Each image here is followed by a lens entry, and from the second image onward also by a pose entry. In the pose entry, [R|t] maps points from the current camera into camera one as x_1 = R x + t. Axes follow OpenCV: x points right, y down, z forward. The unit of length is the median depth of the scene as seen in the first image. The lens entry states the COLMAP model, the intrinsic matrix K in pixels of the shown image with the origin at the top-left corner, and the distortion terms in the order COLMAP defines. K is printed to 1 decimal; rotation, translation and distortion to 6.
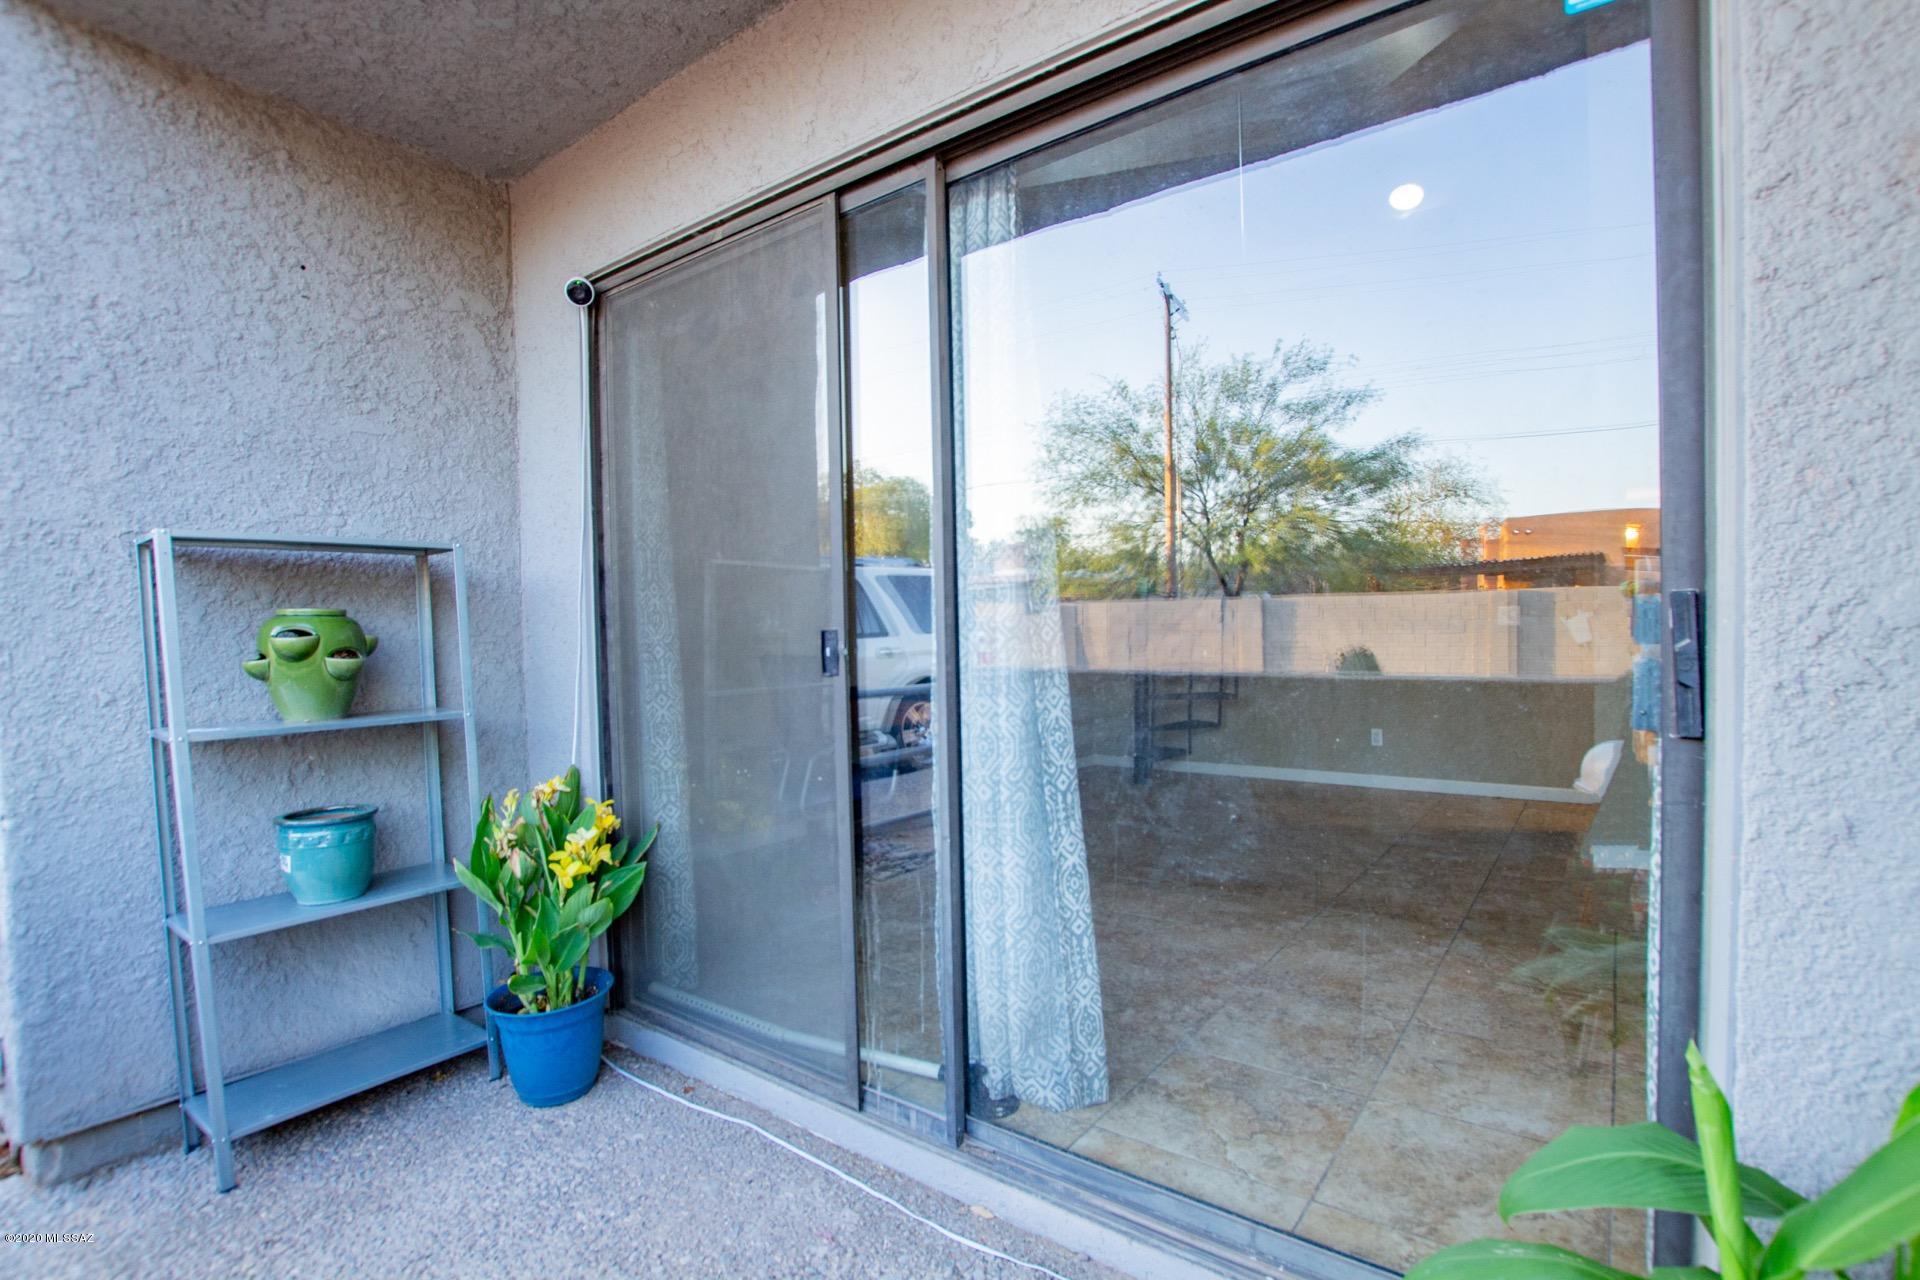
lens RADIAL K [[899.3, 0, 974.0], [0, 899.3, 642.3], [0, 0, 1]] dist [-0.021912, -0.000481]
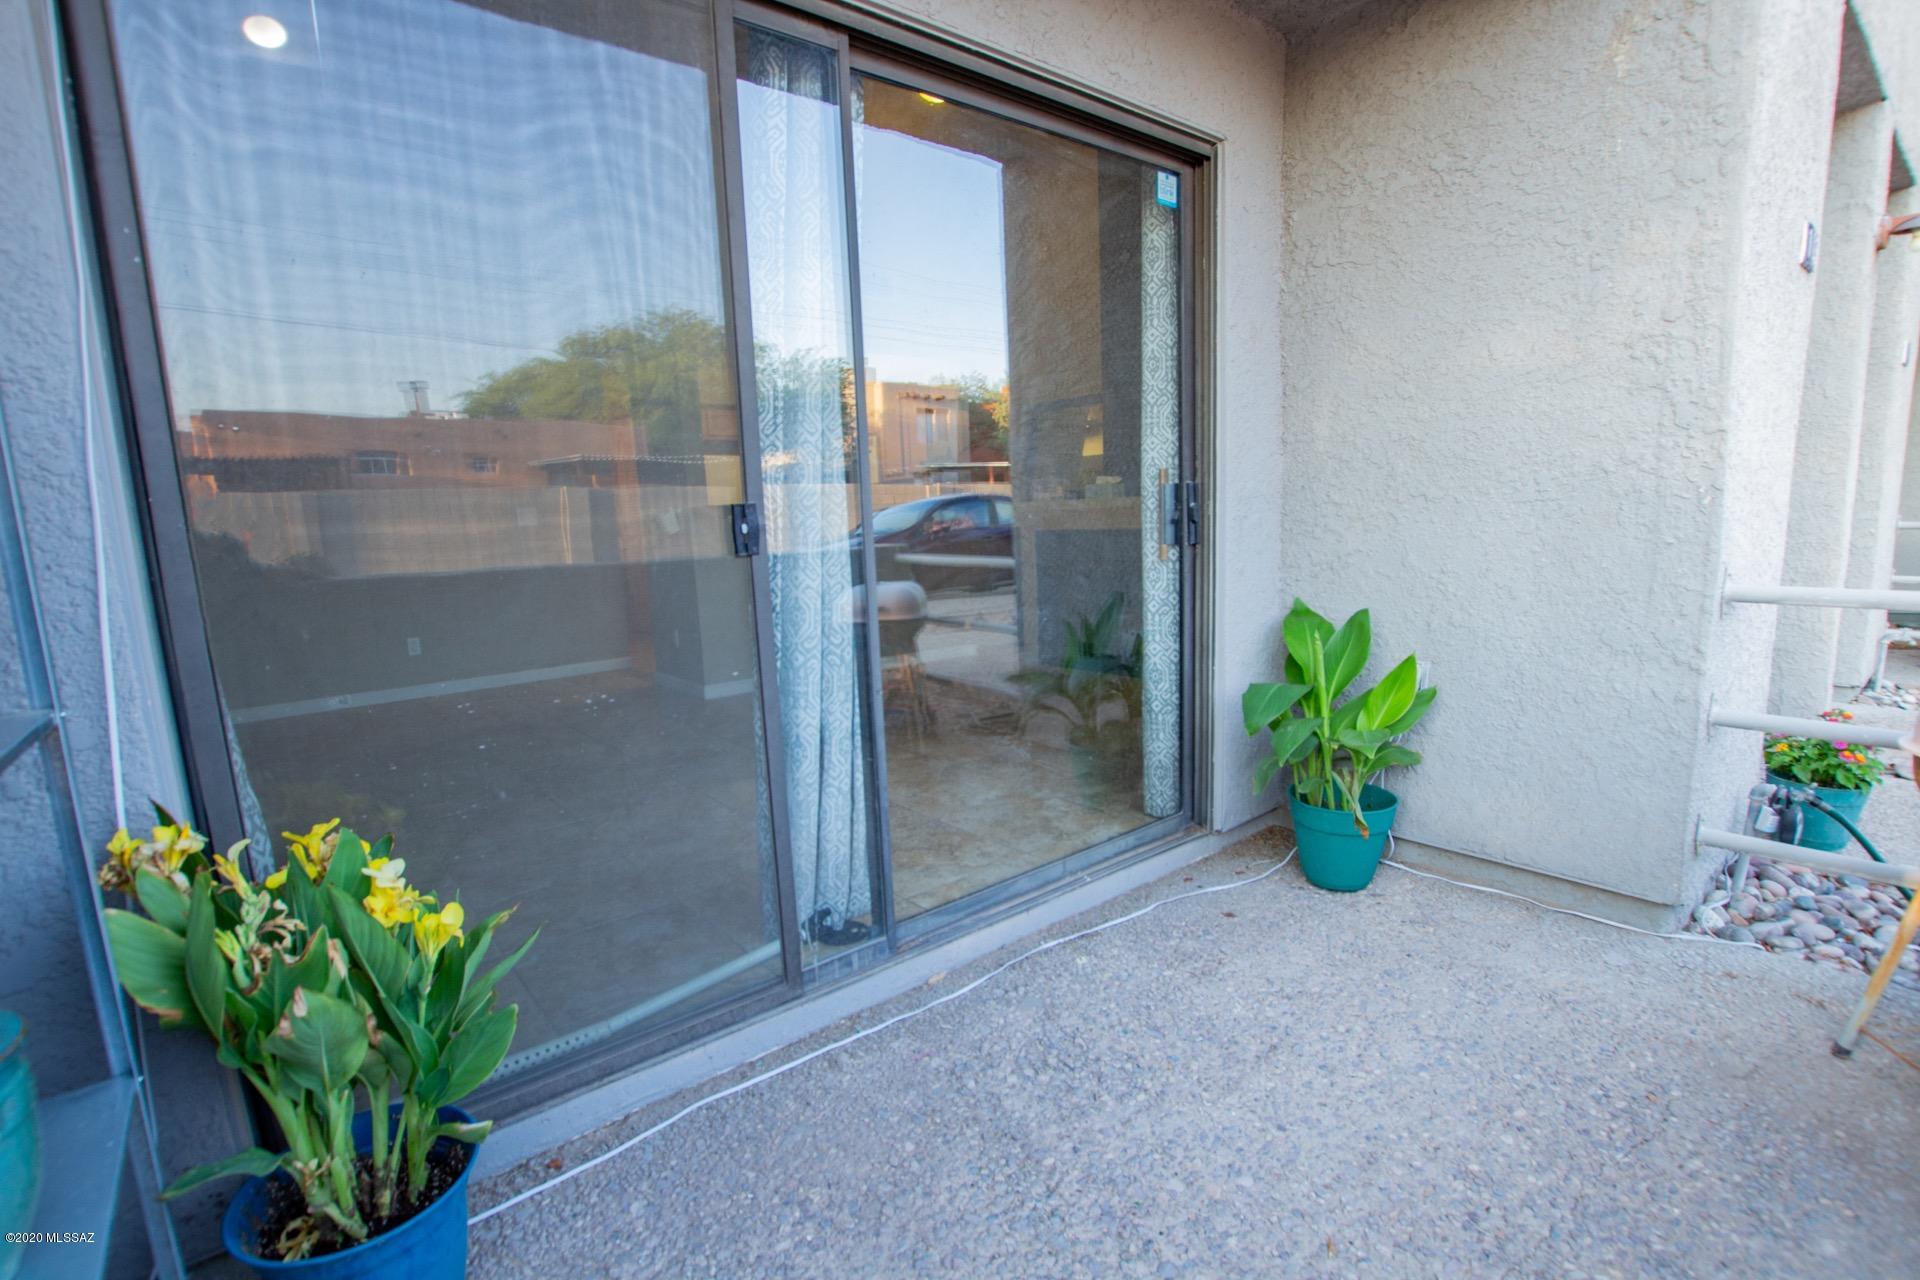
lens RADIAL K [[899.3, 0, 977.9], [0, 899.3, 647.4], [0, 0, 1]] dist [-0.021912, -0.000481]
pose [[0.232099, -0.144959, 0.961830, -0.852151], [0.038790, 0.989426, 0.139758, 0.005714], [-0.971919, 0.004872, 0.235267, 0.491405]]
